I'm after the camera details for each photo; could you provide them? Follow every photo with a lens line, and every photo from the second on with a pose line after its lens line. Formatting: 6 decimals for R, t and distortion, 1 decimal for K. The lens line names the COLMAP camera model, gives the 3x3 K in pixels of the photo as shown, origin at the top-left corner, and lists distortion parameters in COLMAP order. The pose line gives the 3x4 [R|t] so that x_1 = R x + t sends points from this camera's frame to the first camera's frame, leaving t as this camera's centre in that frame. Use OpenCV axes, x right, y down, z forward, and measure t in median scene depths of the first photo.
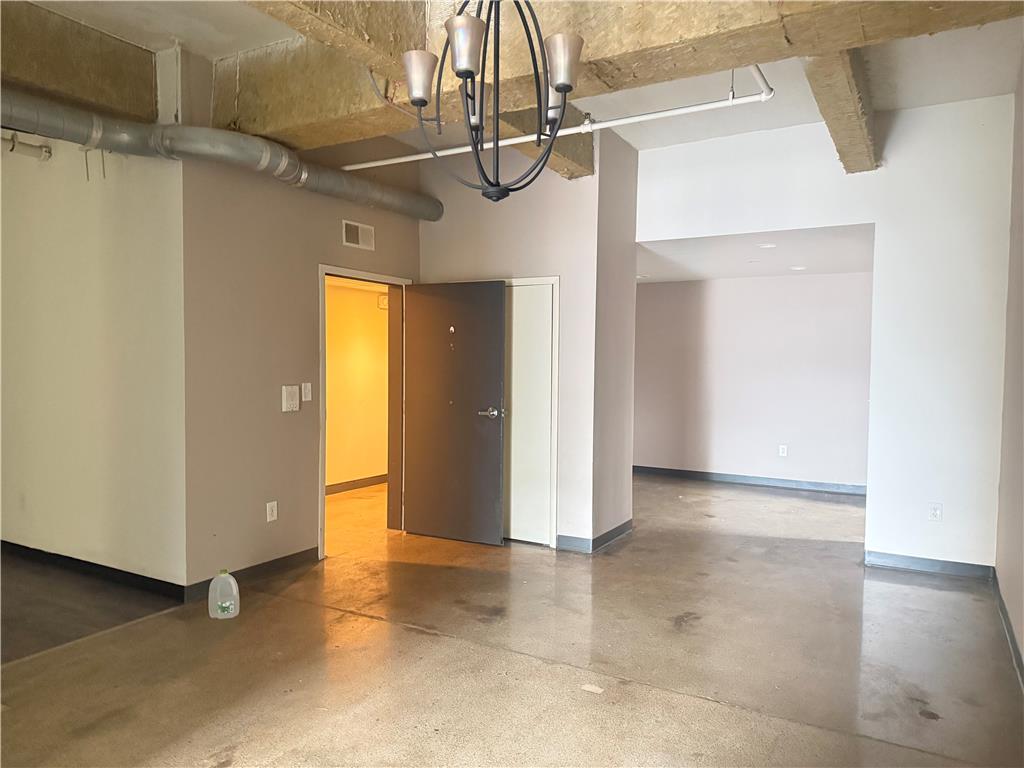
lens RADIAL K [[723.3, 0, 513.6], [0, 723.3, 386.5], [0, 0, 1]] dist [0.009222, 0.000593]
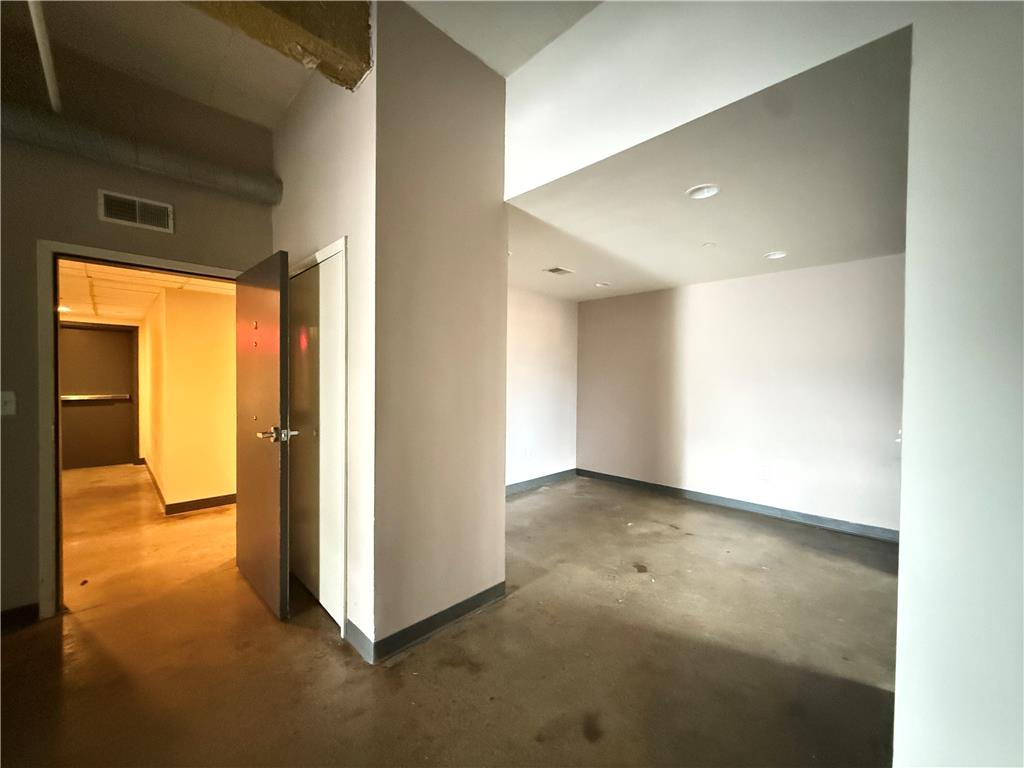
lens RADIAL K [[407.6, 0, 506.6], [0, 407.6, 380.1], [0, 0, 1]] dist [0.000914, -0.000117]
pose [[0.955108, 0.003671, -0.296234, 0.294098], [-0.014525, 0.999301, -0.034448, -0.006691], [0.295900, 0.037204, 0.954494, 0.619204]]
